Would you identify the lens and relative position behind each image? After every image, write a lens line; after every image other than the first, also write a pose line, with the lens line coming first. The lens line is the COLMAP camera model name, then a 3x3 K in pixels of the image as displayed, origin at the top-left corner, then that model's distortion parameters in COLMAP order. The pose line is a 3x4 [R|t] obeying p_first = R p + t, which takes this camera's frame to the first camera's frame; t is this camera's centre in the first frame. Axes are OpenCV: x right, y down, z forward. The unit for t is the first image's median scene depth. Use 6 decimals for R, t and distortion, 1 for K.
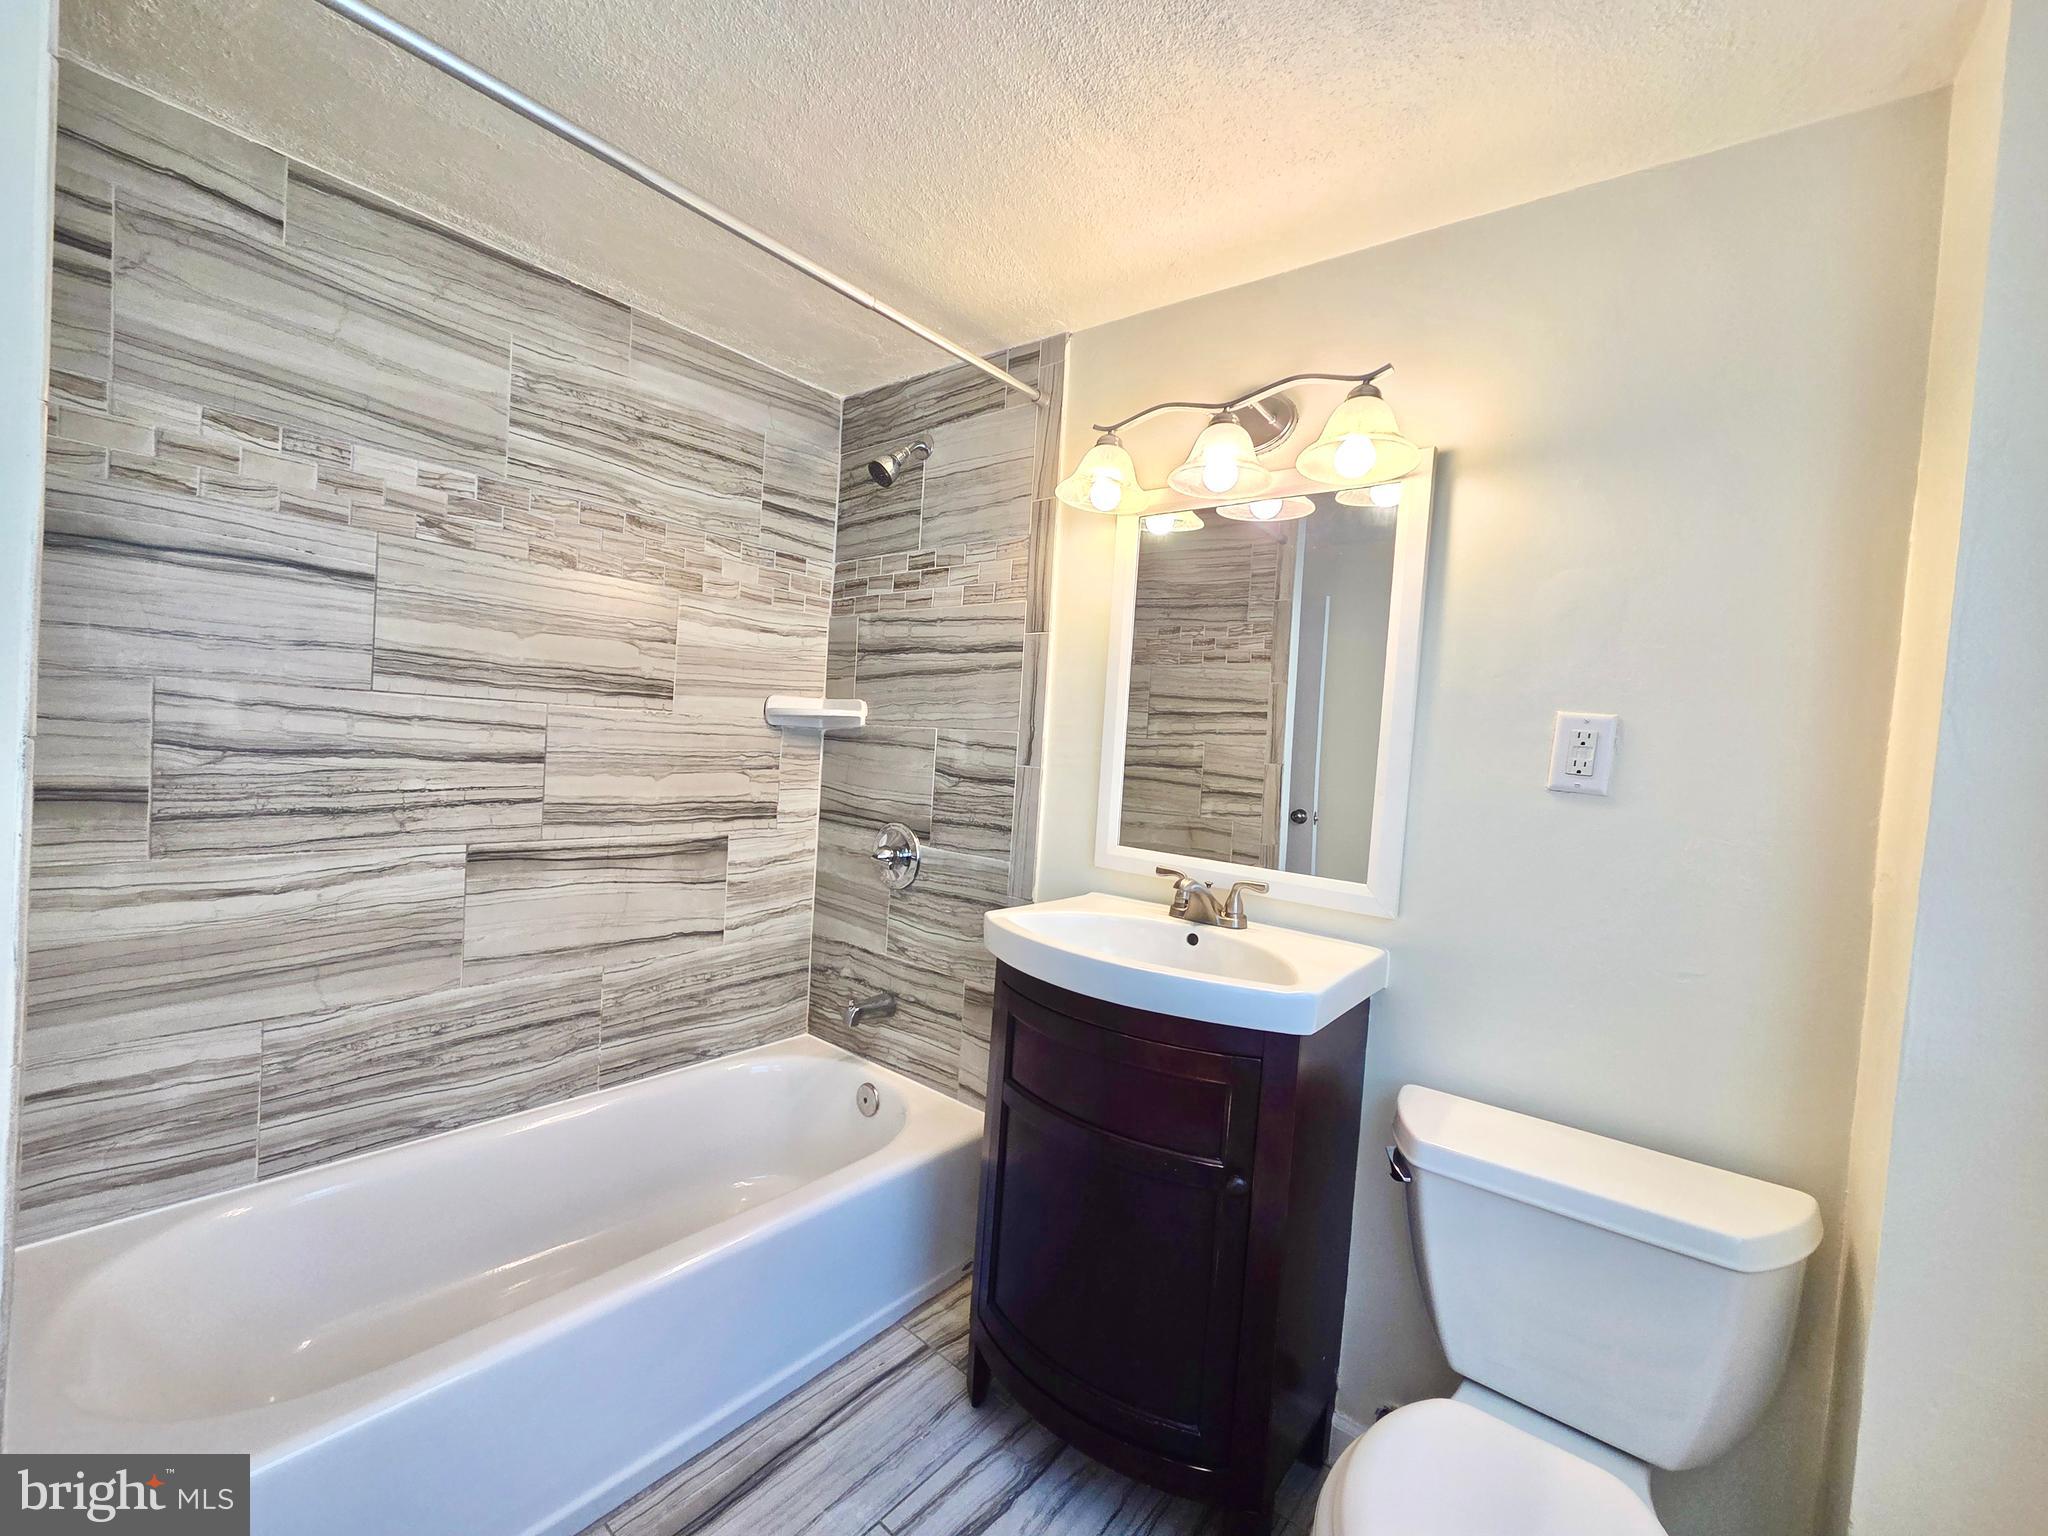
lens RADIAL K [[837.2, 0, 991.8], [0, 837.2, 769.6], [0, 0, 1]] dist [0.003218, -0.002492]
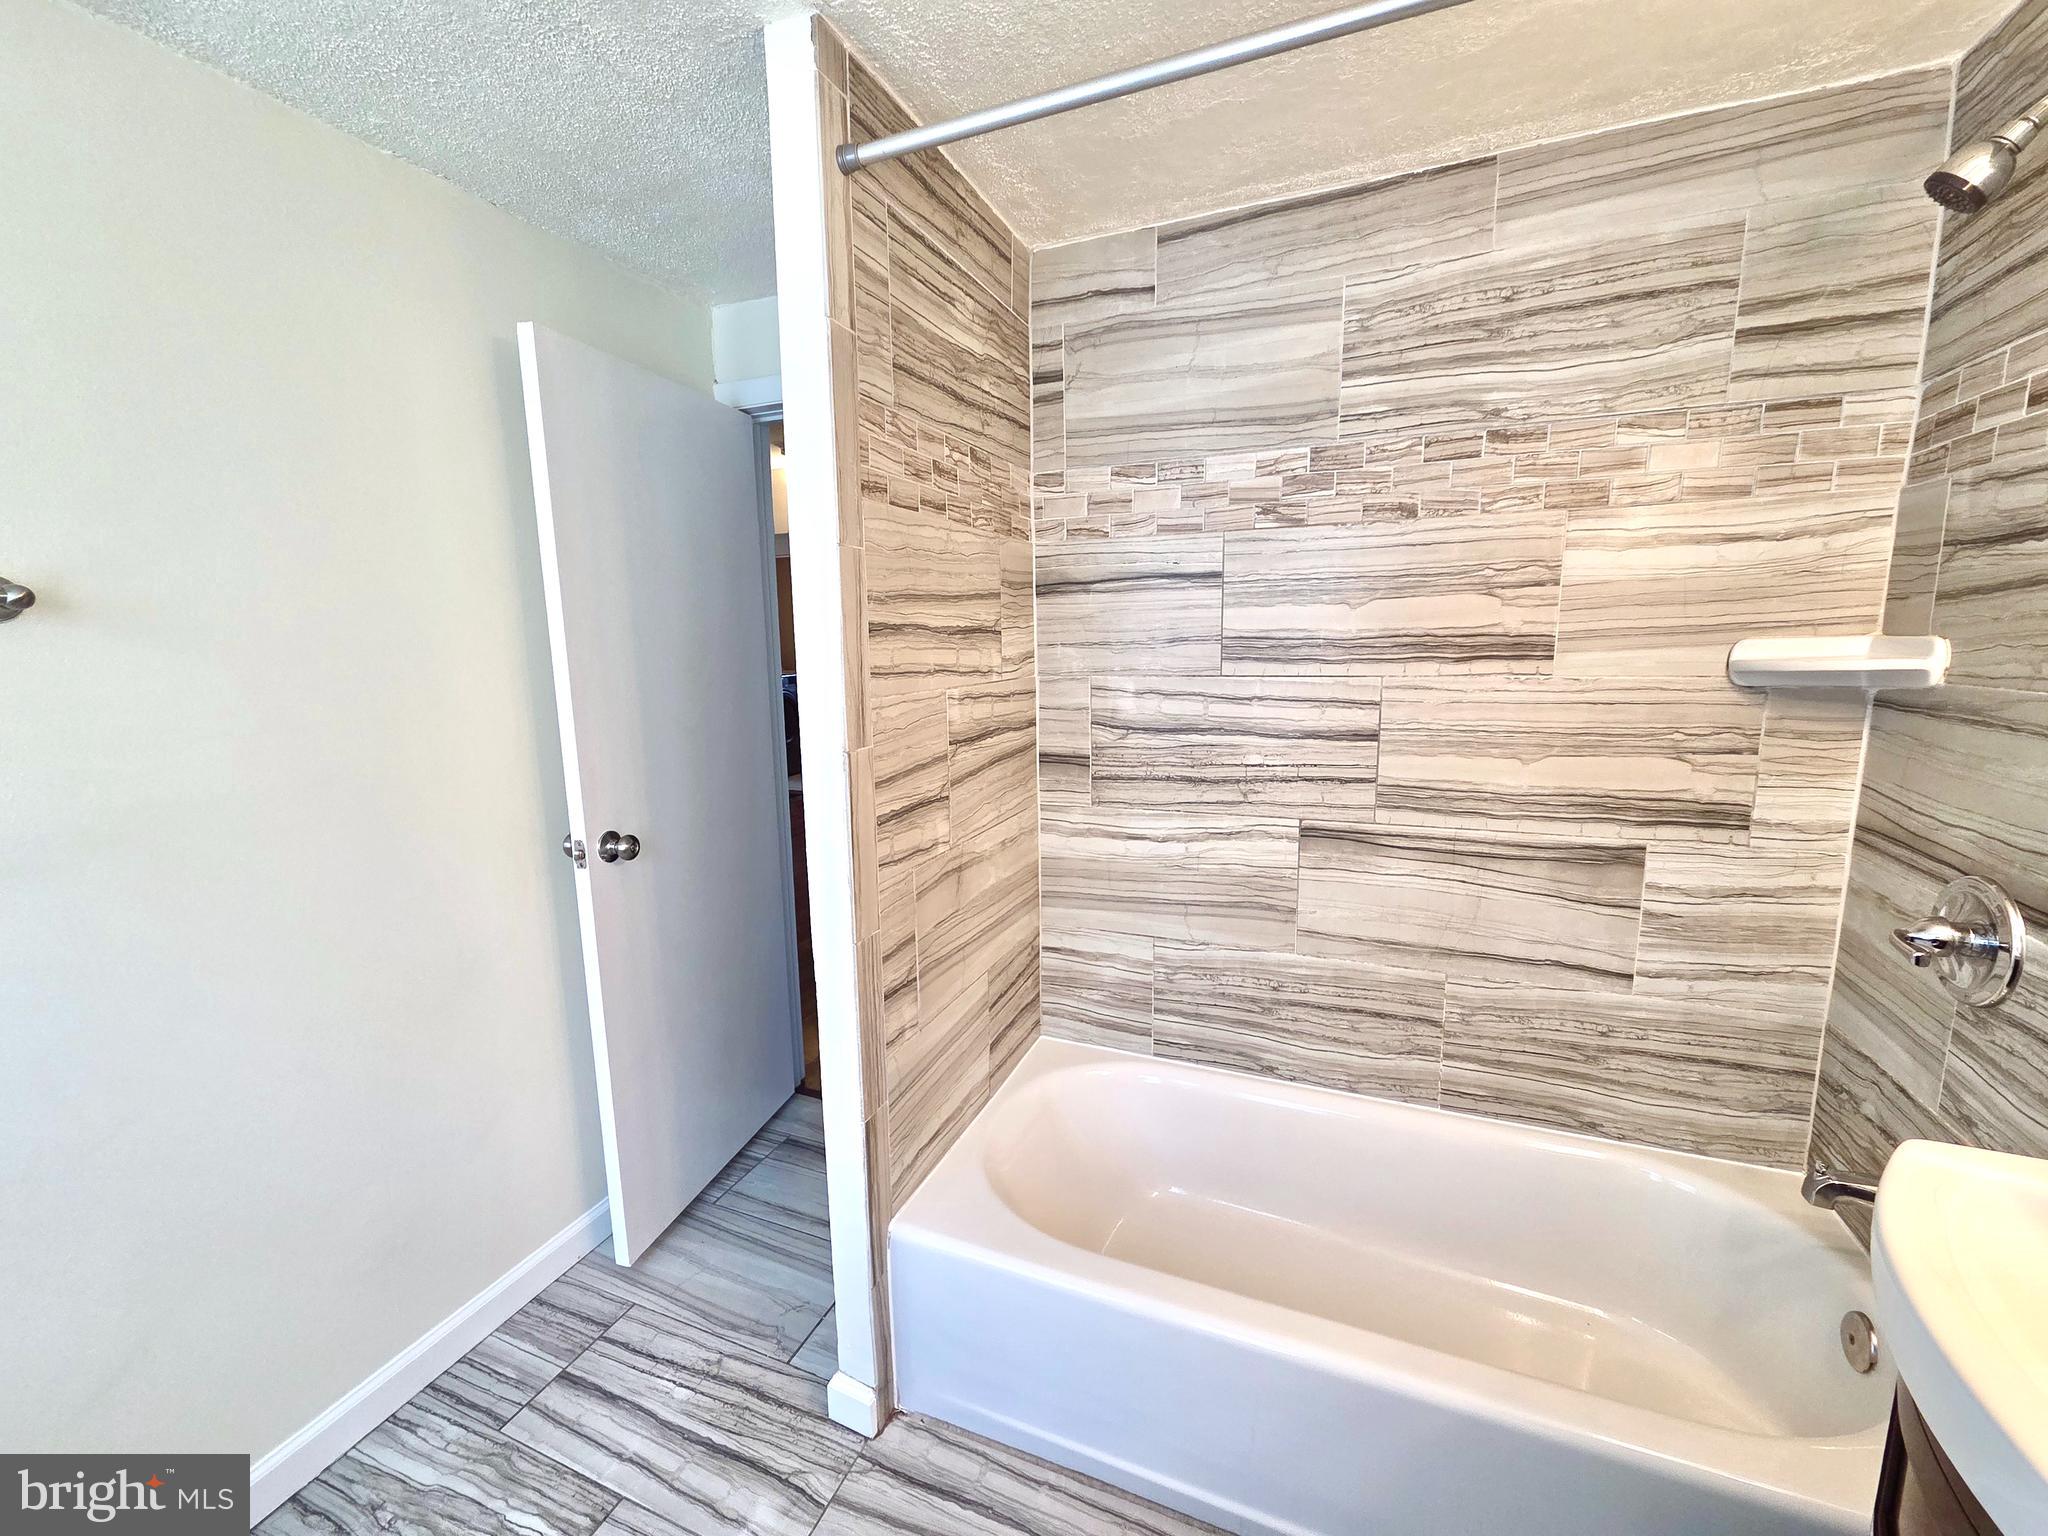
lens RADIAL K [[837.2, 0, 1025.5], [0, 837.2, 767.7], [0, 0, 1]] dist [0.003218, -0.002492]
pose [[0.312640, 0.082621, -0.946272, 0.213855], [0.004821, 0.996059, 0.088561, -0.060618], [0.949859, -0.032250, 0.311010, 0.333052]]
